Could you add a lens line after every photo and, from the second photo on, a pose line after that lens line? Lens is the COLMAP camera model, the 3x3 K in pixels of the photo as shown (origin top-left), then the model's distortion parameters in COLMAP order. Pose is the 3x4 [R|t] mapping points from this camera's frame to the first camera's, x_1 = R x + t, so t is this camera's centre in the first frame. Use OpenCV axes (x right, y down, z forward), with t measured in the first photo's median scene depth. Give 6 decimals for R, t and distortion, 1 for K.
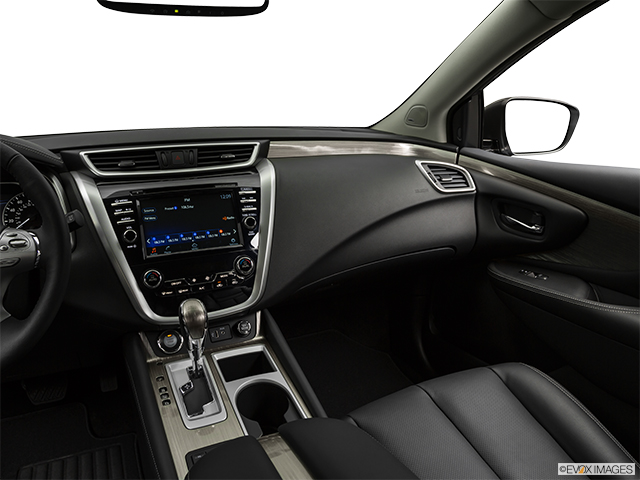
lens RADIAL K [[475.6, 0, 317.3], [0, 475.6, 236.9], [0, 0, 1]] dist [-0.098255, 0.008306]
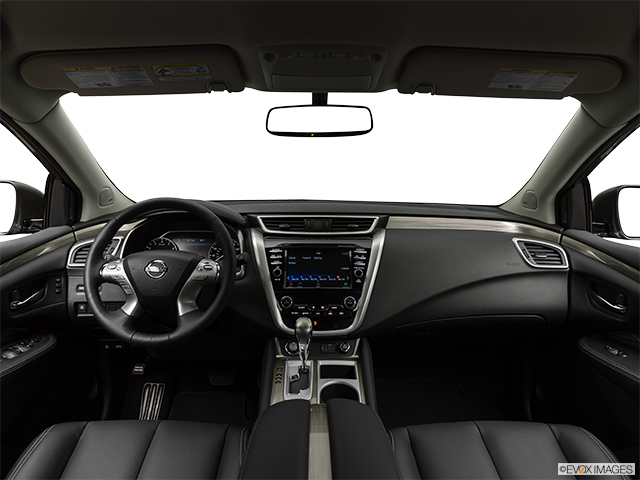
lens RADIAL K [[461.8, 0, 320.3], [0, 461.8, 245.2], [0, 0, 1]] dist [-0.002866, -0.001048]
pose [[0.908610, 0.081020, -0.409712, 0.298124], [-0.125394, 0.988664, -0.082579, 0.014080], [0.398377, 0.126407, 0.908469, -0.292163]]
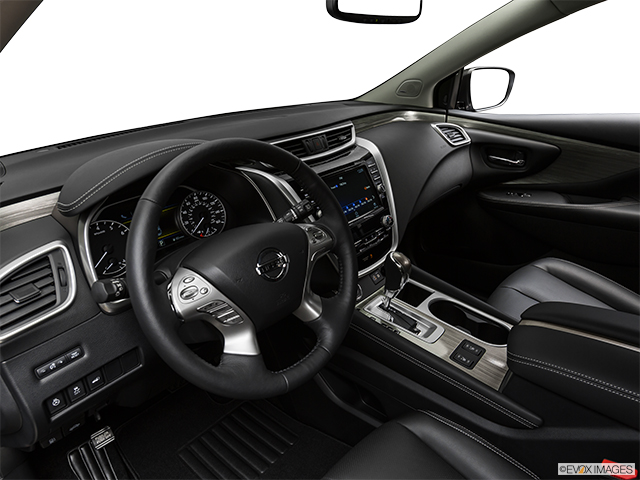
lens RADIAL K [[424.1, 0, 319.0], [0, 424.1, 239.3], [0, 0, 1]] dist [0.009224, 0.002574]
pose [[0.909485, -0.201625, 0.363572, -0.708916], [0.156973, 0.976334, 0.148769, -0.089277], [-0.384963, -0.078232, 0.919611, -0.005923]]
